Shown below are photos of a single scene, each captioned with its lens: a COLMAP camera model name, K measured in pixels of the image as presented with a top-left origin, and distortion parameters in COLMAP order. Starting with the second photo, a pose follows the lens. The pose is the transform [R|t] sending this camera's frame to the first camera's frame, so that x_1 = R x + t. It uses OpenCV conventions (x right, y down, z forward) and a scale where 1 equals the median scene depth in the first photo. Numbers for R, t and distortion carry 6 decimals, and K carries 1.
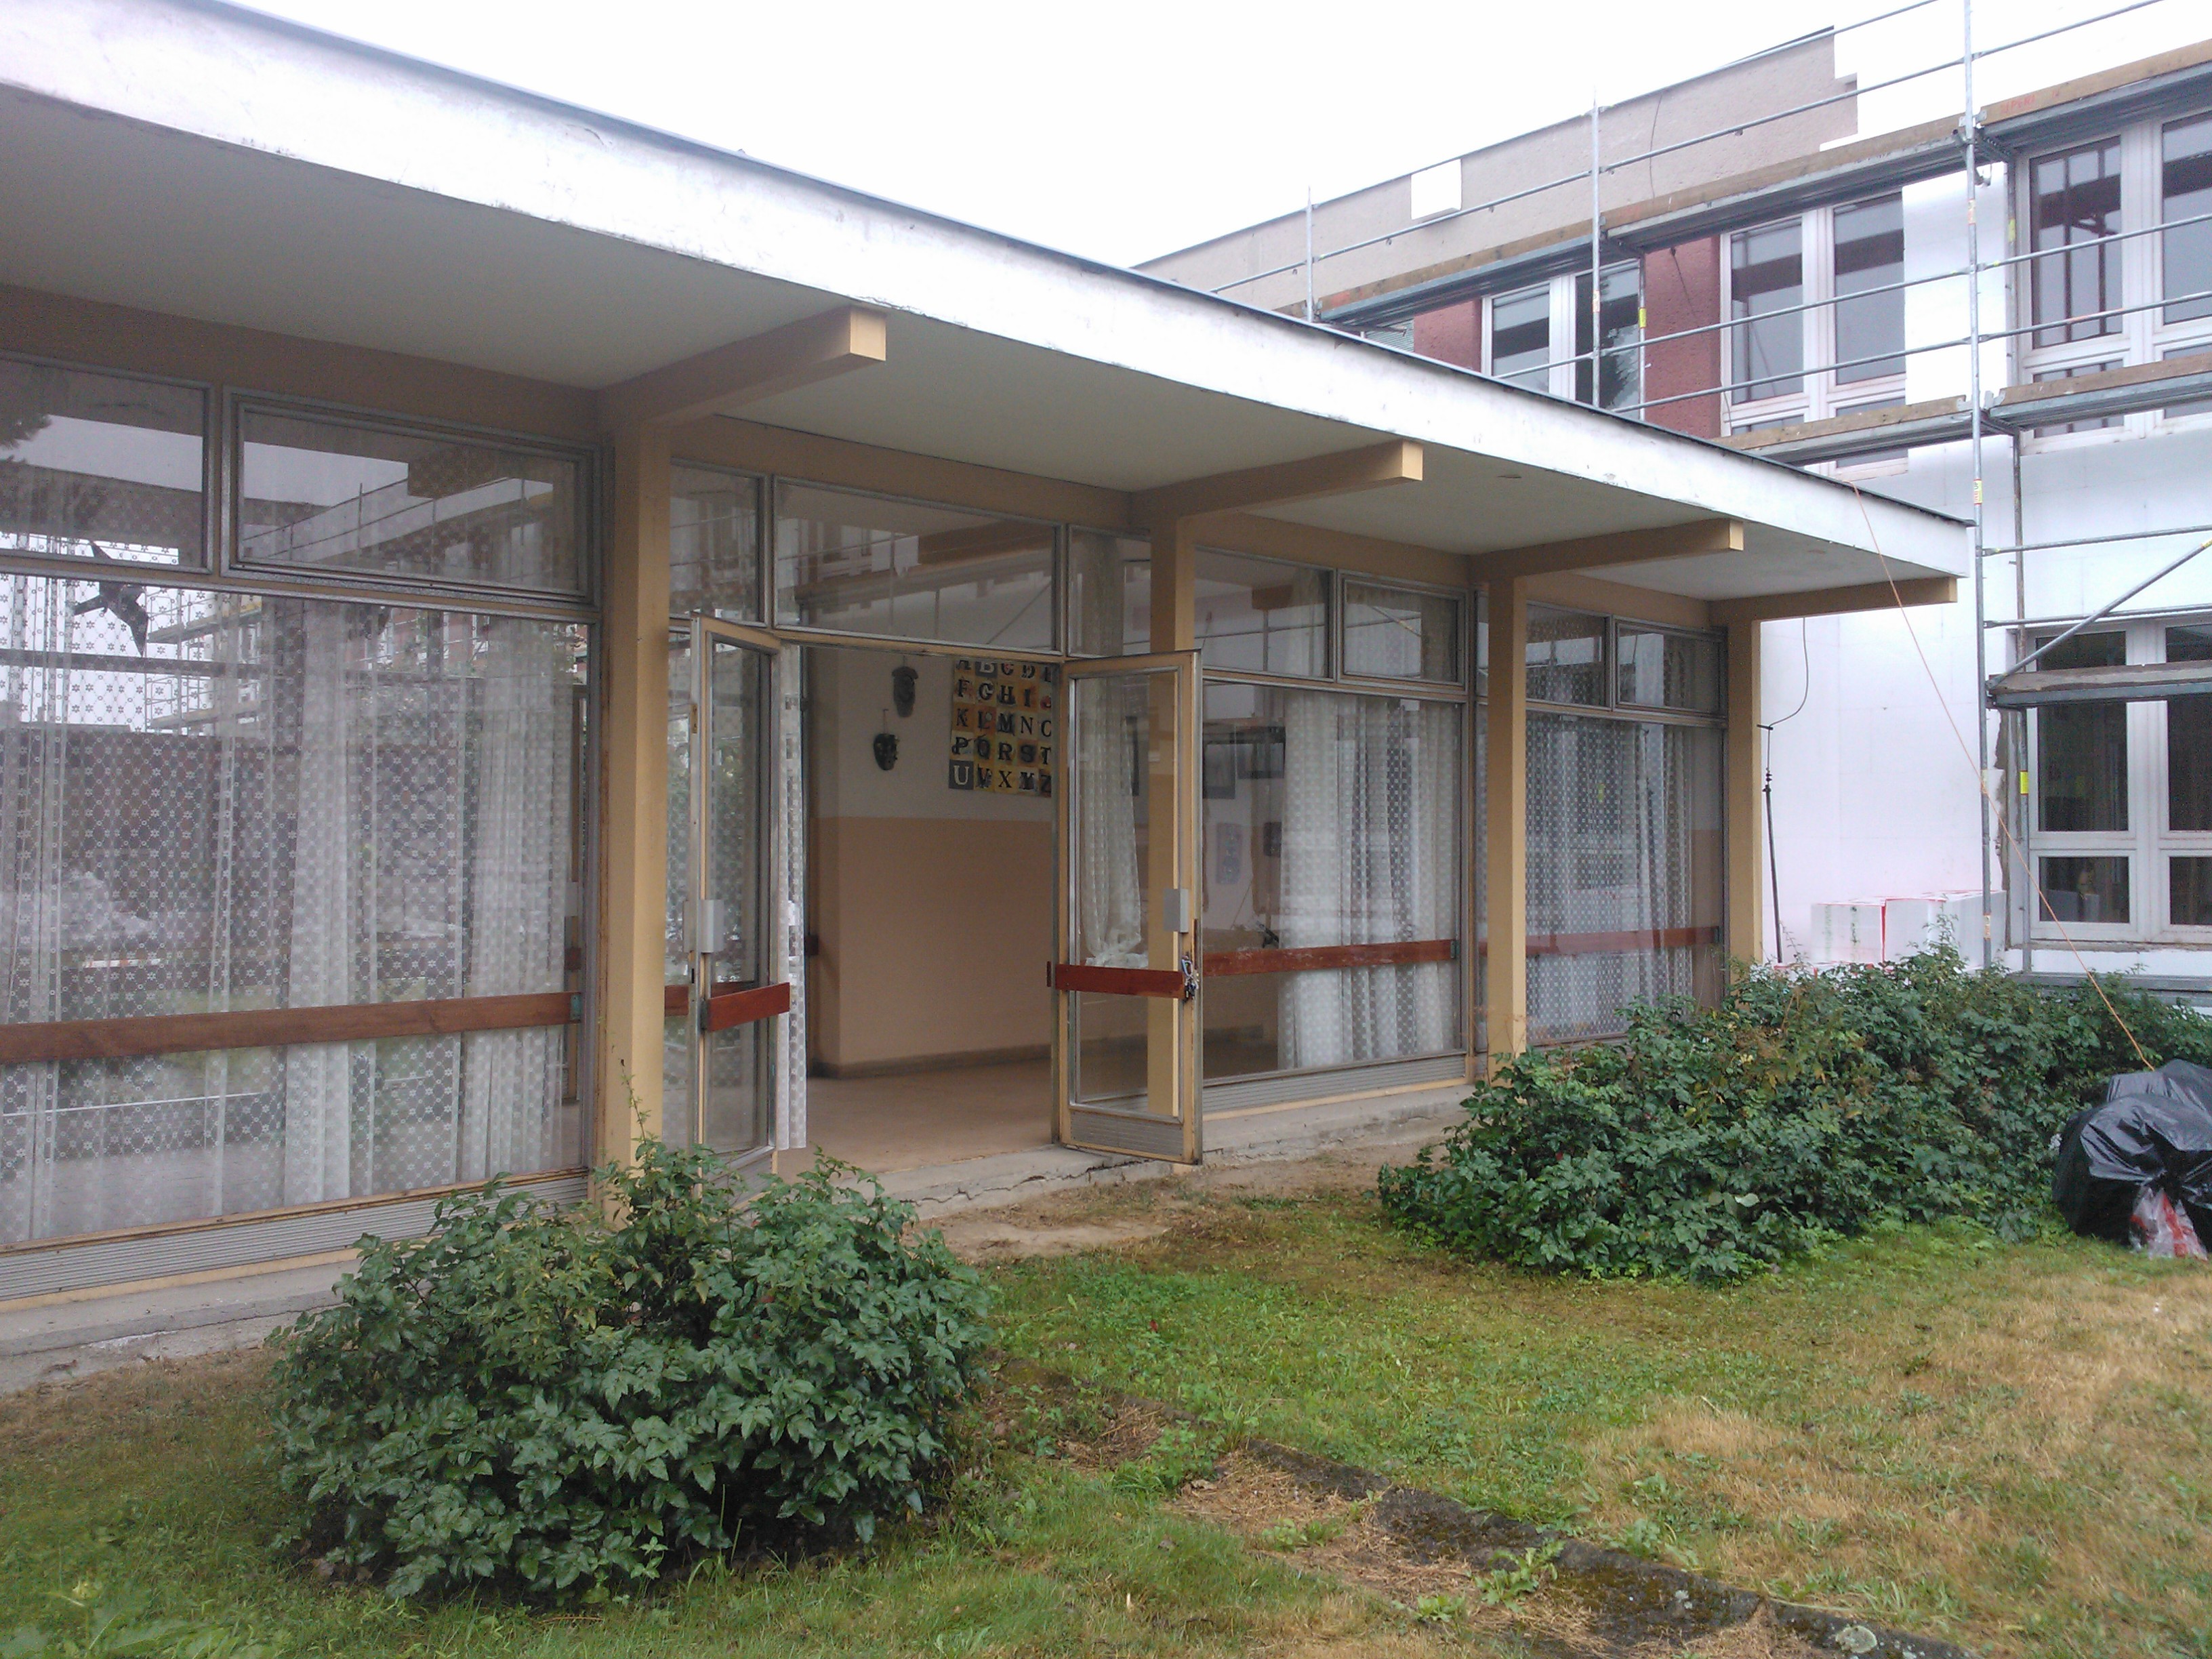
lens RADIAL K [[1819.3, 0, 1108.7], [0, 1819.3, 826.5], [0, 0, 1]] dist [0.025535, -0.062960]
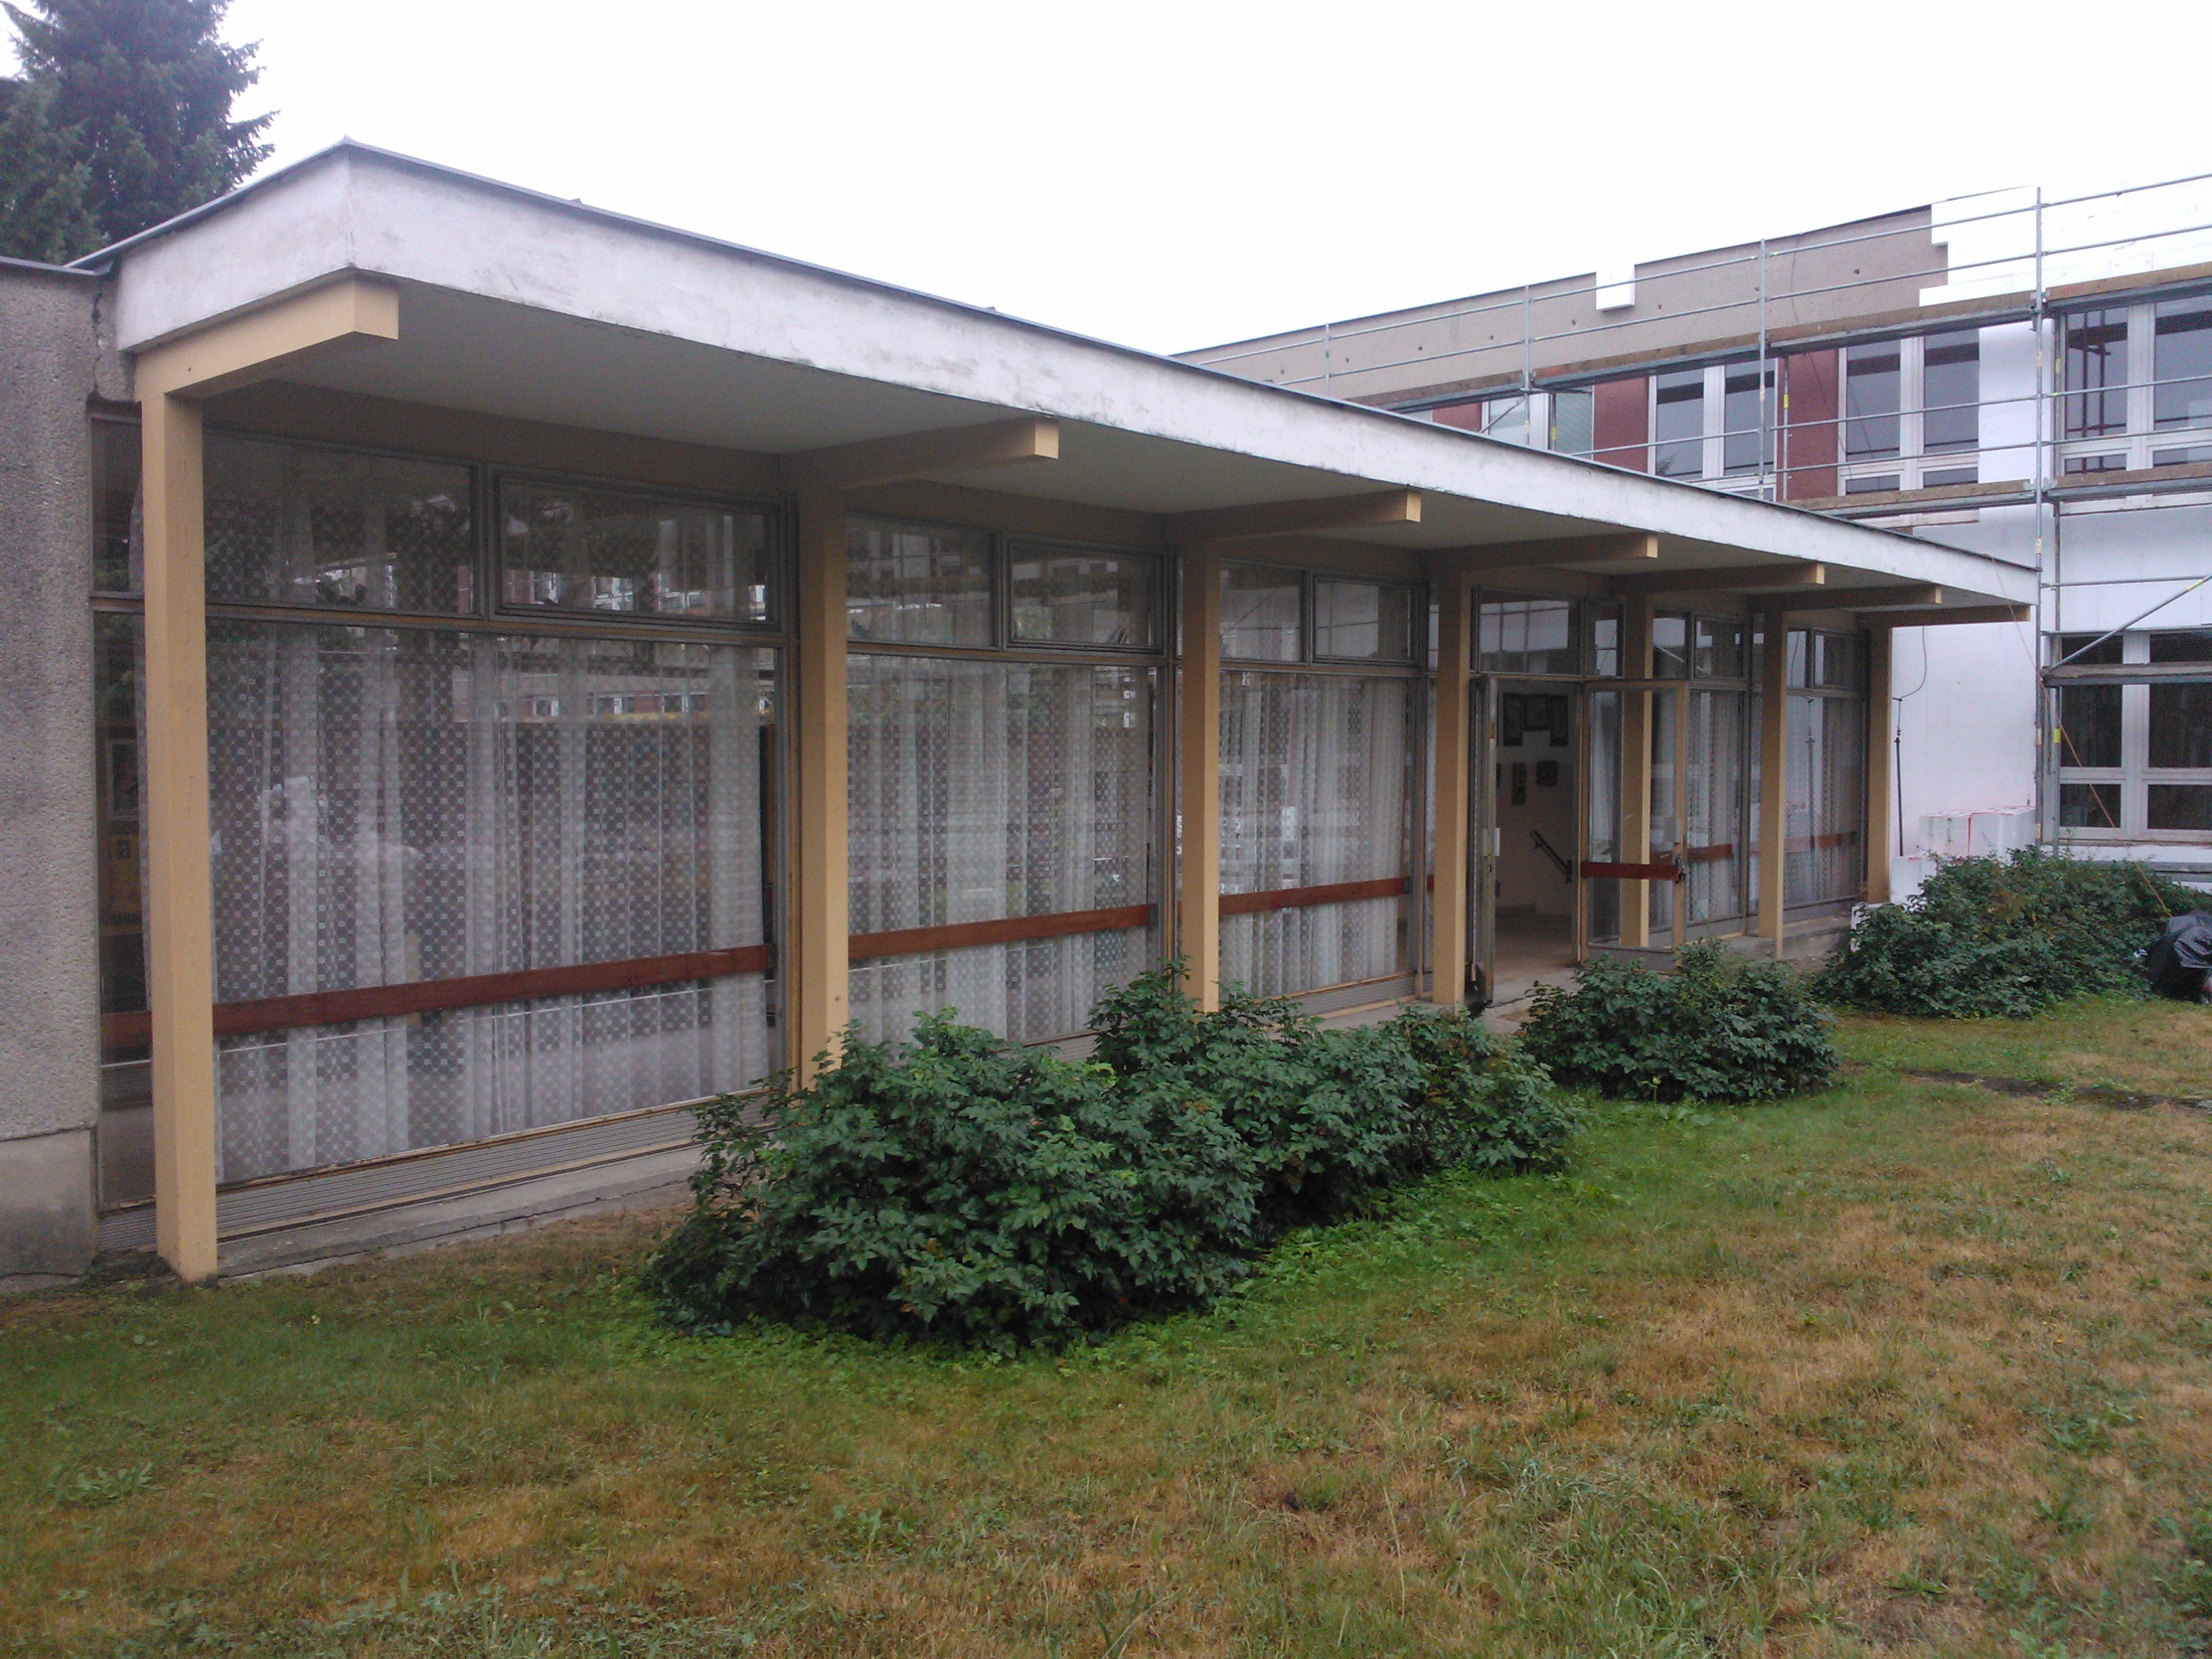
lens RADIAL K [[1819.3, 0, 1120.8], [0, 1819.3, 839.7], [0, 0, 1]] dist [0.025535, -0.062960]
pose [[0.995095, -0.009531, 0.098461, -0.435995], [0.003256, 0.997964, 0.063700, -0.037984], [-0.098868, -0.063067, 0.993100, -0.449490]]
